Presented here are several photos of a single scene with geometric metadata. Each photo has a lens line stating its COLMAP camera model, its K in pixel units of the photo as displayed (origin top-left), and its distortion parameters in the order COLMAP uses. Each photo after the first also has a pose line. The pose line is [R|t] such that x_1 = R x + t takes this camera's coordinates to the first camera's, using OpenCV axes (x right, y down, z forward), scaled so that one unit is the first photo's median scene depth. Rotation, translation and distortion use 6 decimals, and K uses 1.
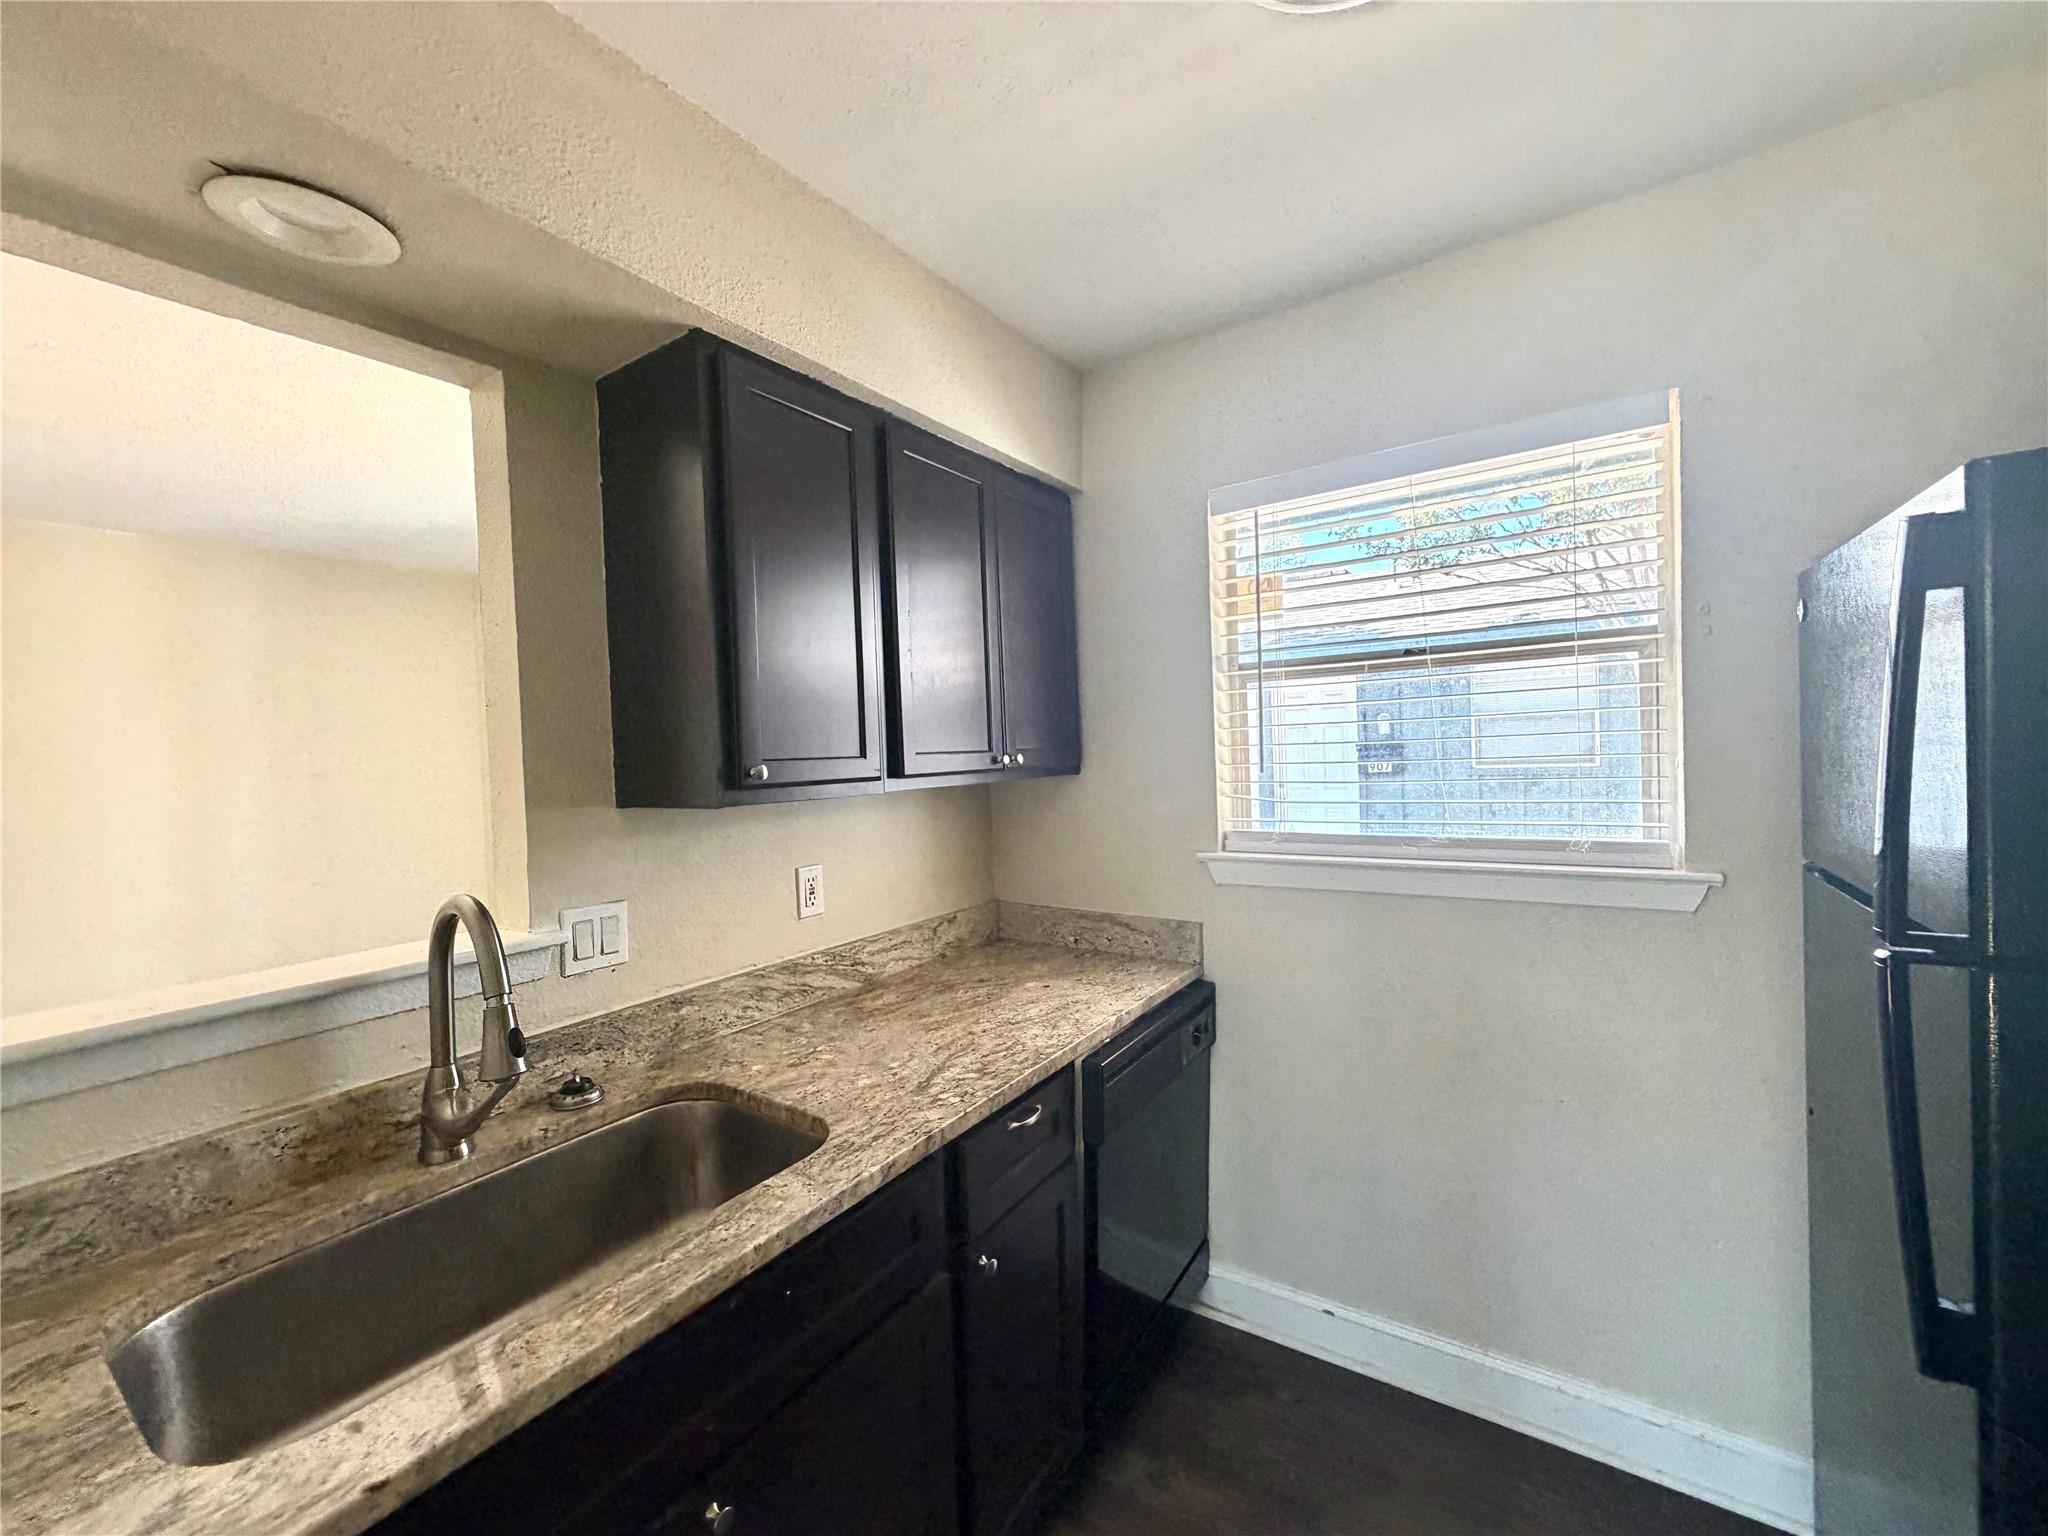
lens RADIAL K [[813.4, 0, 1024.0], [0, 813.4, 768.0], [0, 0, 1]] dist [0.000263, -0.000426]
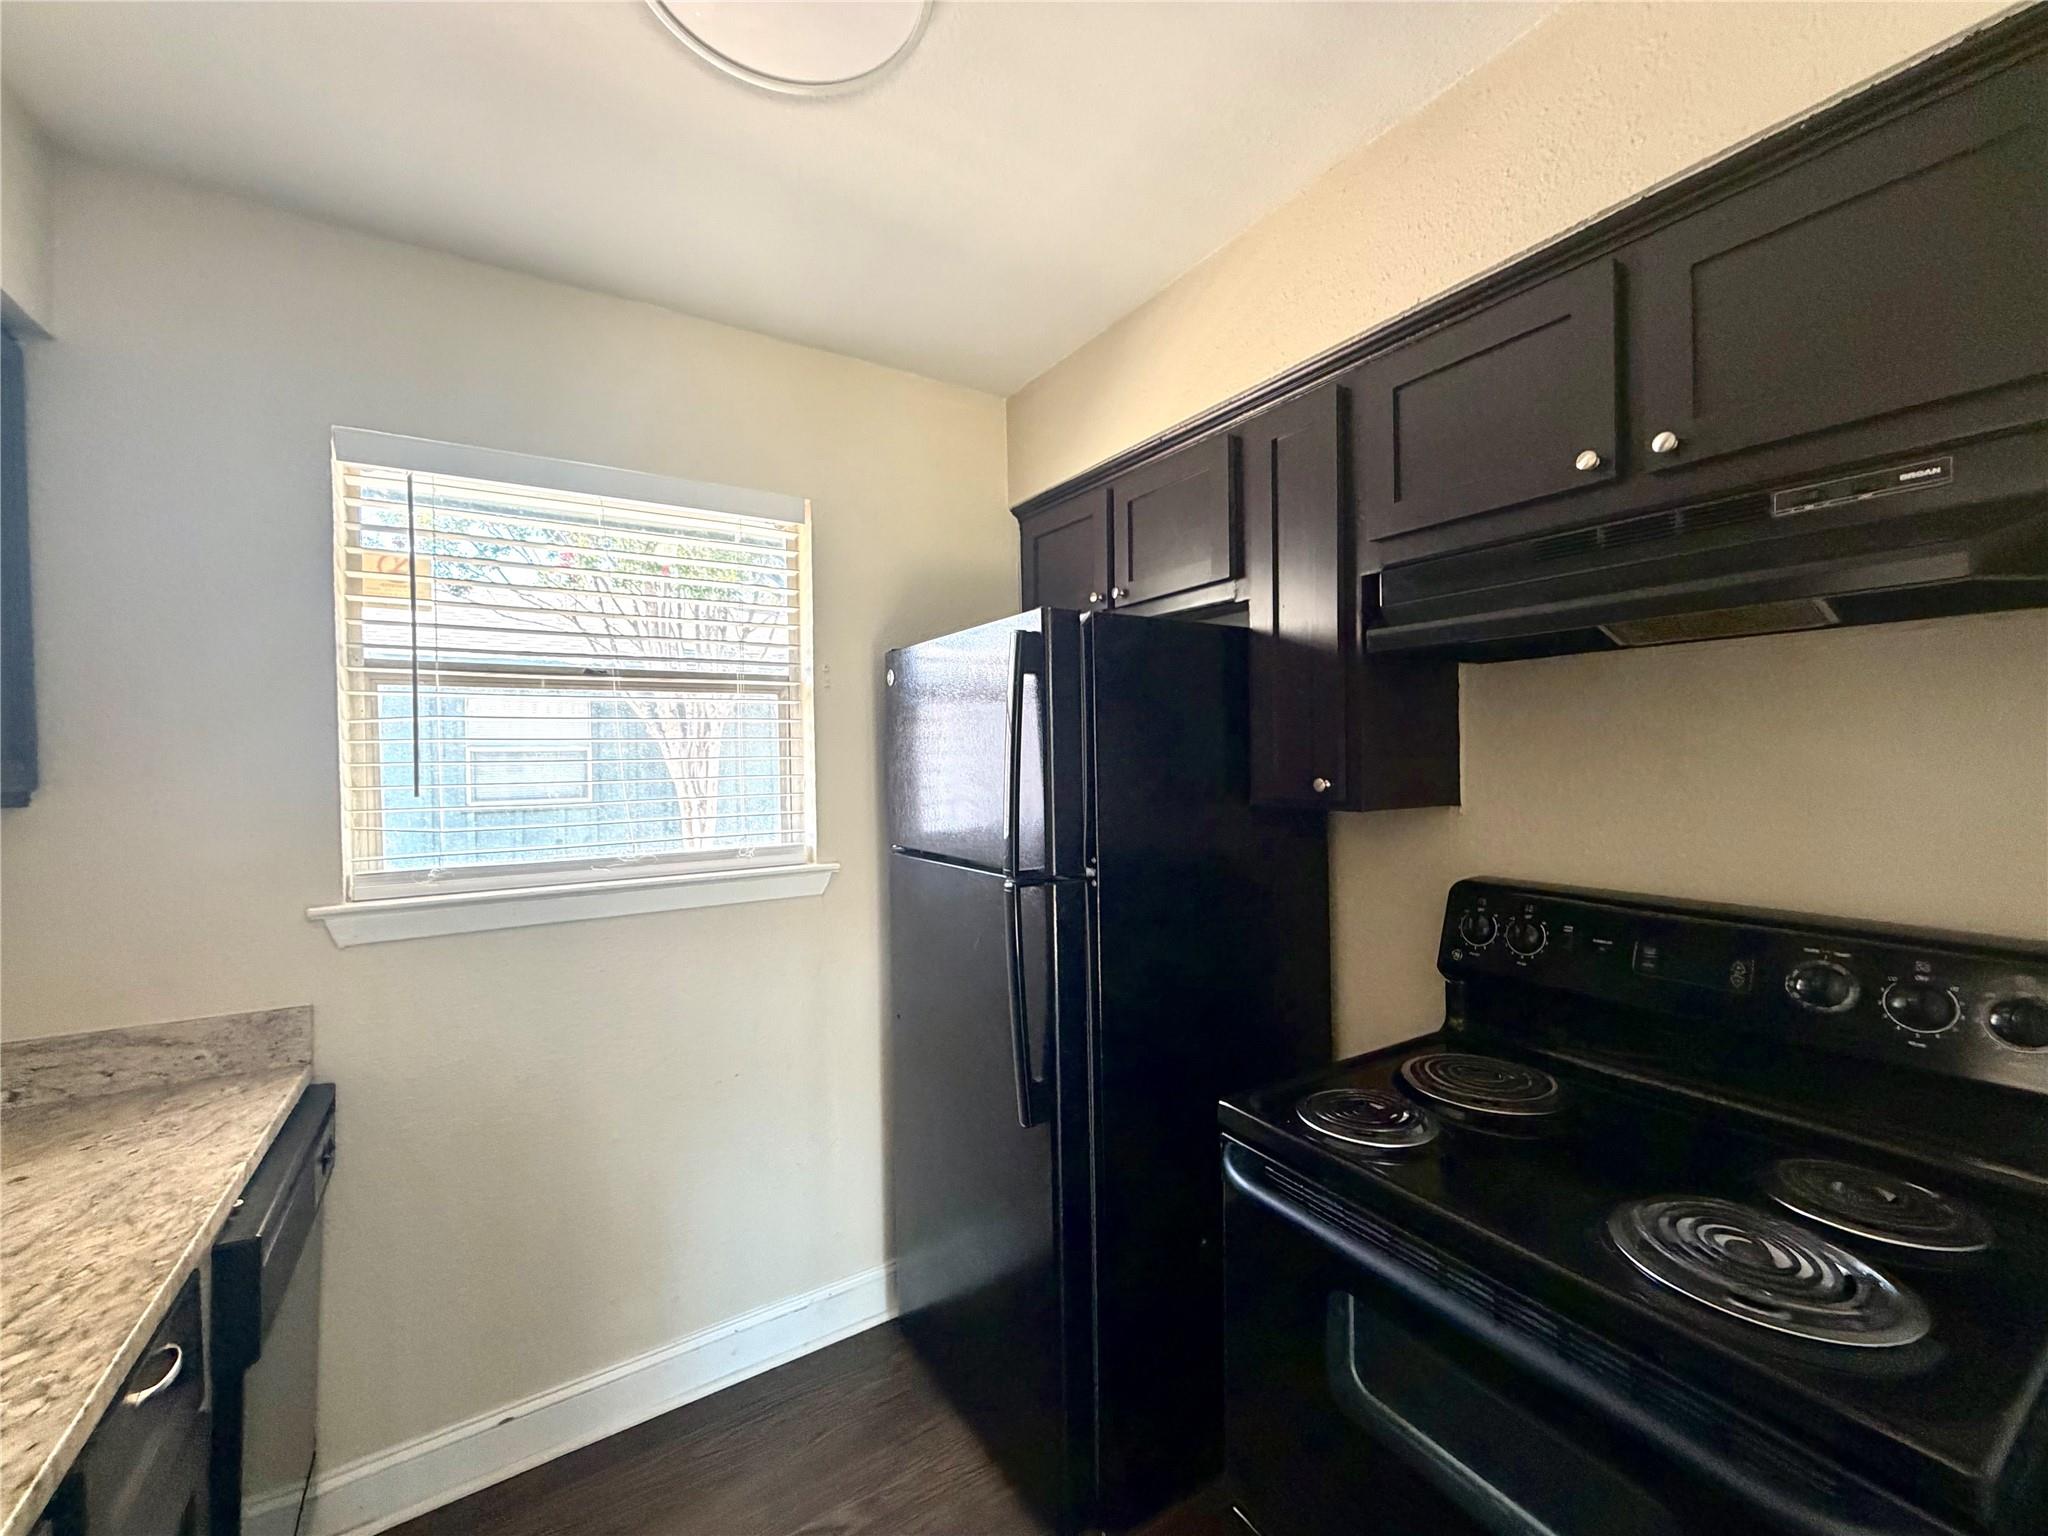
lens RADIAL K [[827.6, 0, 1032.1], [0, 827.6, 760.5], [0, 0, 1]] dist [0.000238, -0.000178]
pose [[0.395049, 0.025664, 0.918301, -0.226813], [0.020334, 0.999121, -0.036670, 0.012279], [-0.918435, 0.033159, 0.394180, 0.113392]]
